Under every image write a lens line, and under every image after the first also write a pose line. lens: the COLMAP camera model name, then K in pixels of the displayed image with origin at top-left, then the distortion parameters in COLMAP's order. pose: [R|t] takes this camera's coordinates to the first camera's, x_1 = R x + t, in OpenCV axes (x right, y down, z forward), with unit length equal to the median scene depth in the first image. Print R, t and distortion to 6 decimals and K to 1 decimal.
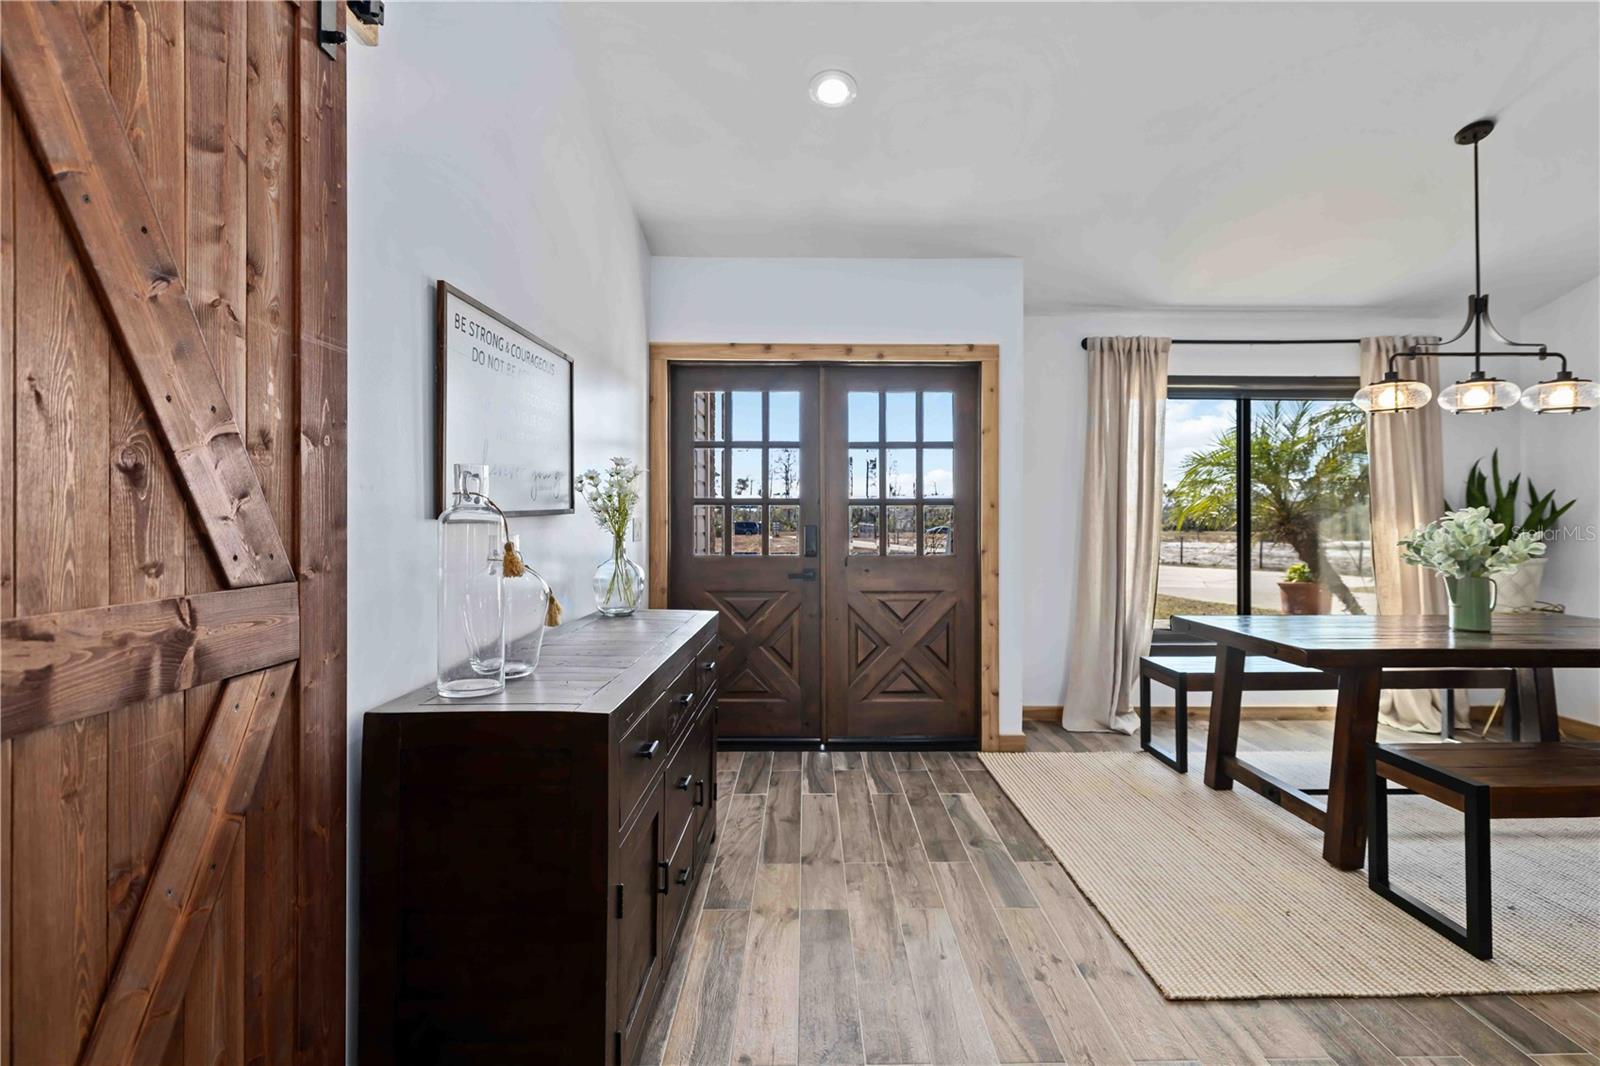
lens RADIAL K [[760.8, 0, 834.5], [0, 760.8, 511.6], [0, 0, 1]] dist [0.001212, -0.000593]
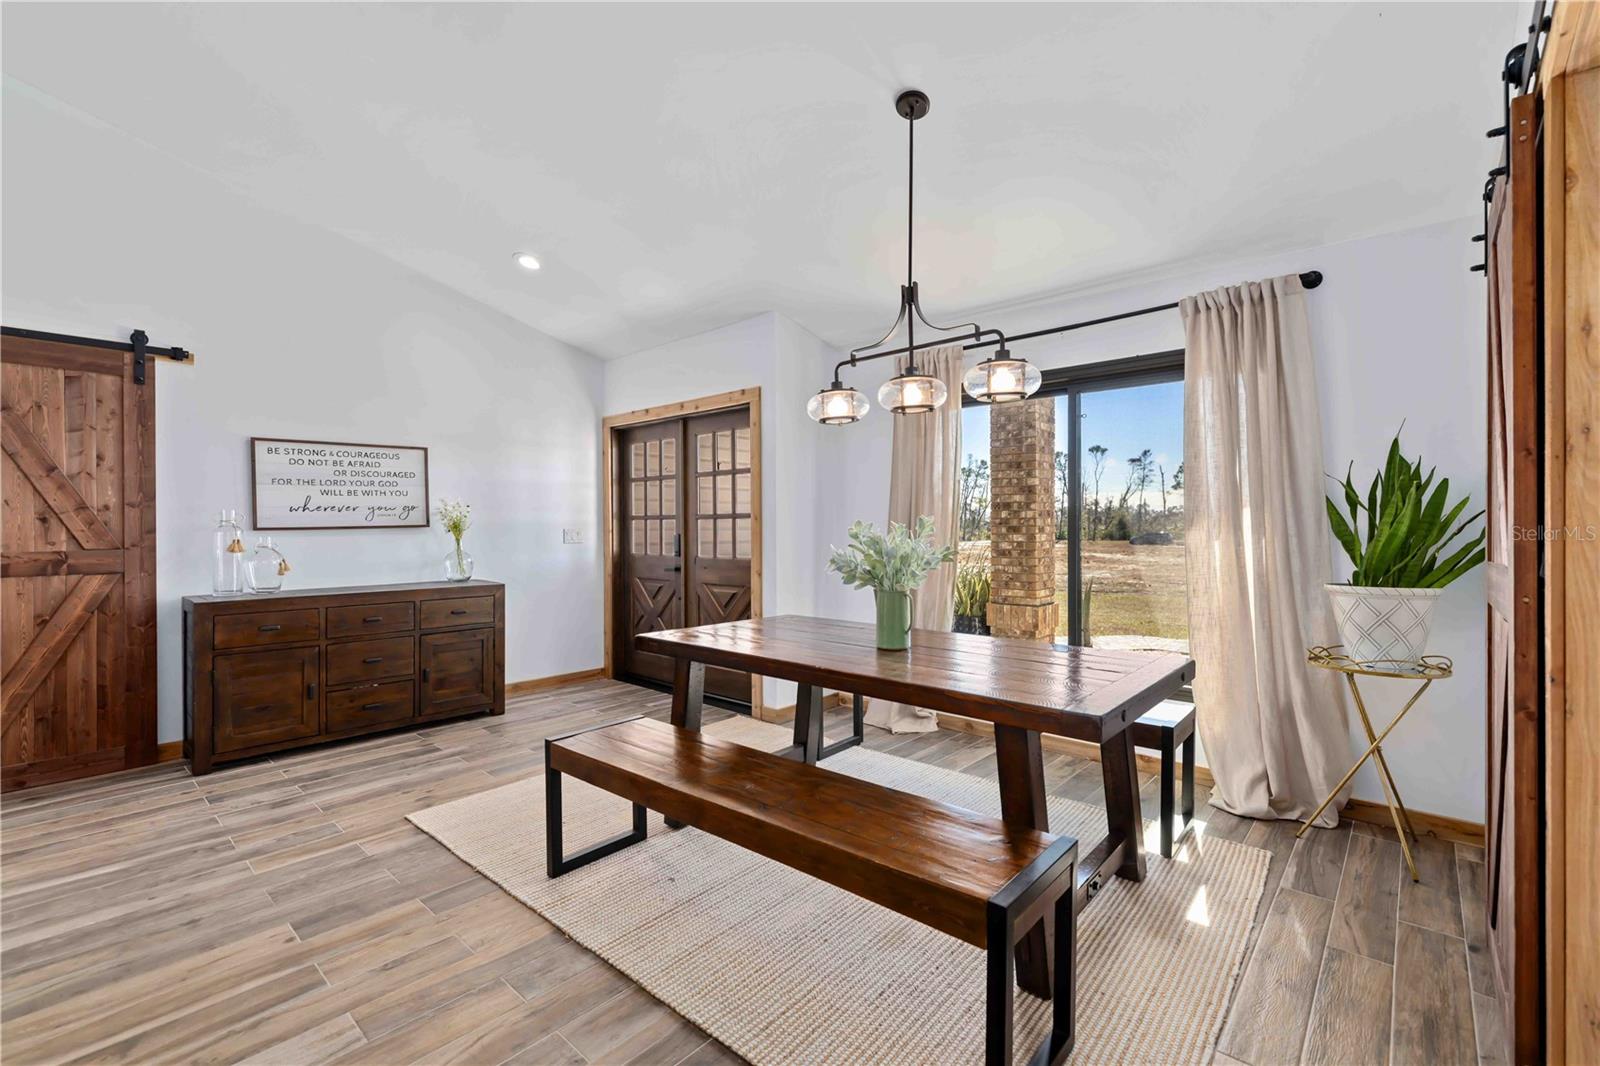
lens RADIAL K [[692.1, 0, 813.4], [0, 692.1, 527.2], [0, 0, 1]] dist [0.000119, 0.000728]
pose [[0.733332, -0.003211, -0.679863, 1.130530], [0.008774, 0.999950, 0.004741, 0.002100], [0.679814, -0.009442, 0.733324, 0.265030]]
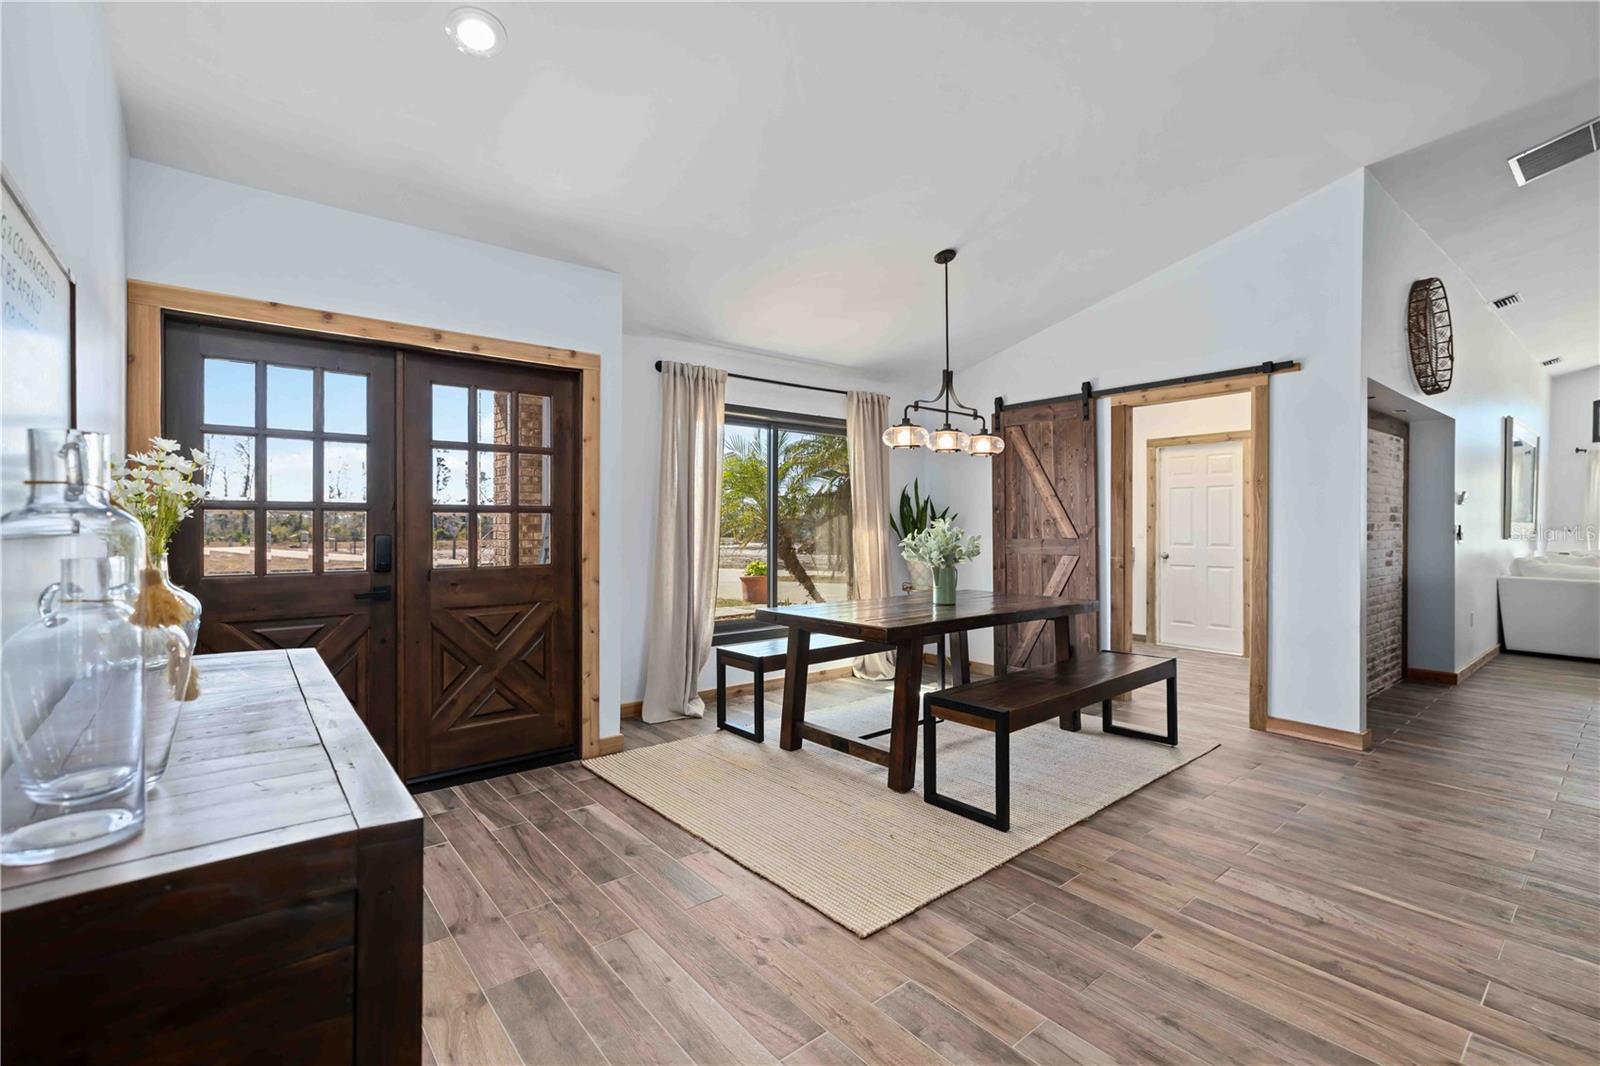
lens RADIAL K [[692.1, 0, 792.2], [0, 692.1, 523.3], [0, 0, 1]] dist [0.000119, 0.000728]
pose [[0.793505, 0.000820, 0.608563, -0.155842], [-0.003824, 0.999986, 0.003640, 0.000405], [-0.608552, -0.005215, 0.793497, 0.120216]]
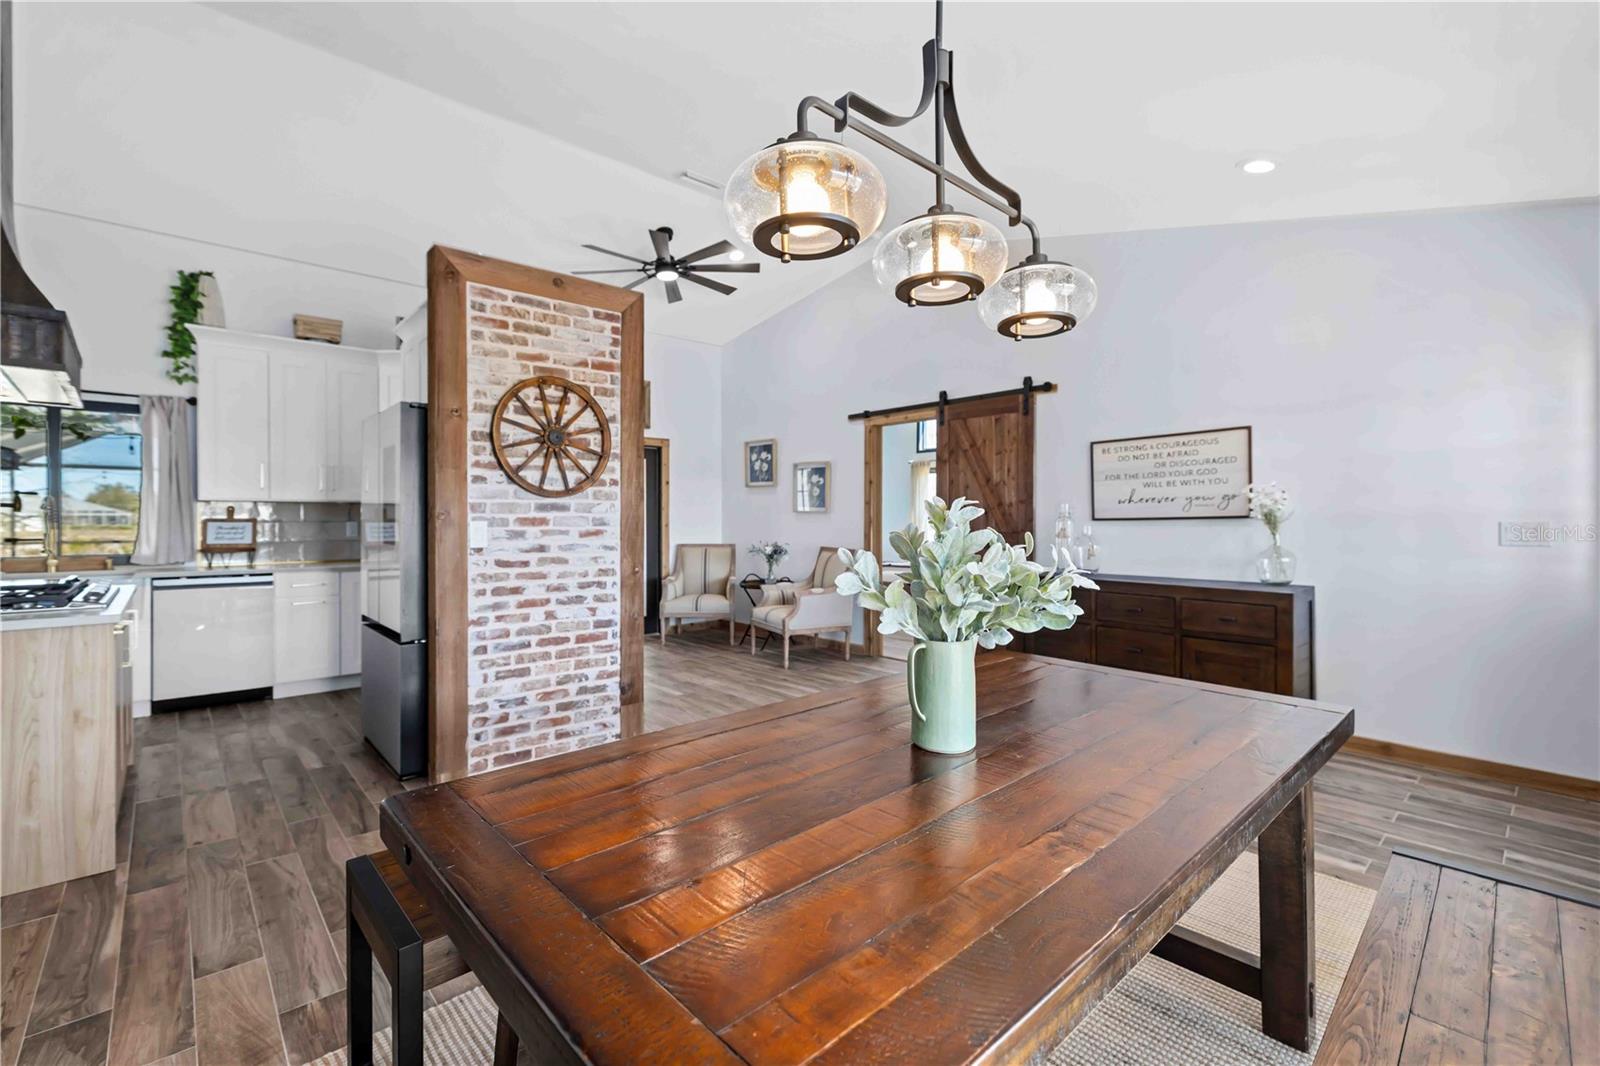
lens RADIAL K [[692.1, 0, 795.0], [0, 692.1, 521.2], [0, 0, 1]] dist [0.000119, 0.000728]
pose [[-0.750697, -0.001091, -0.660645, 1.007333], [0.001548, 0.999993, -0.003411, 0.009467], [0.660644, -0.003583, -0.750690, 1.085988]]
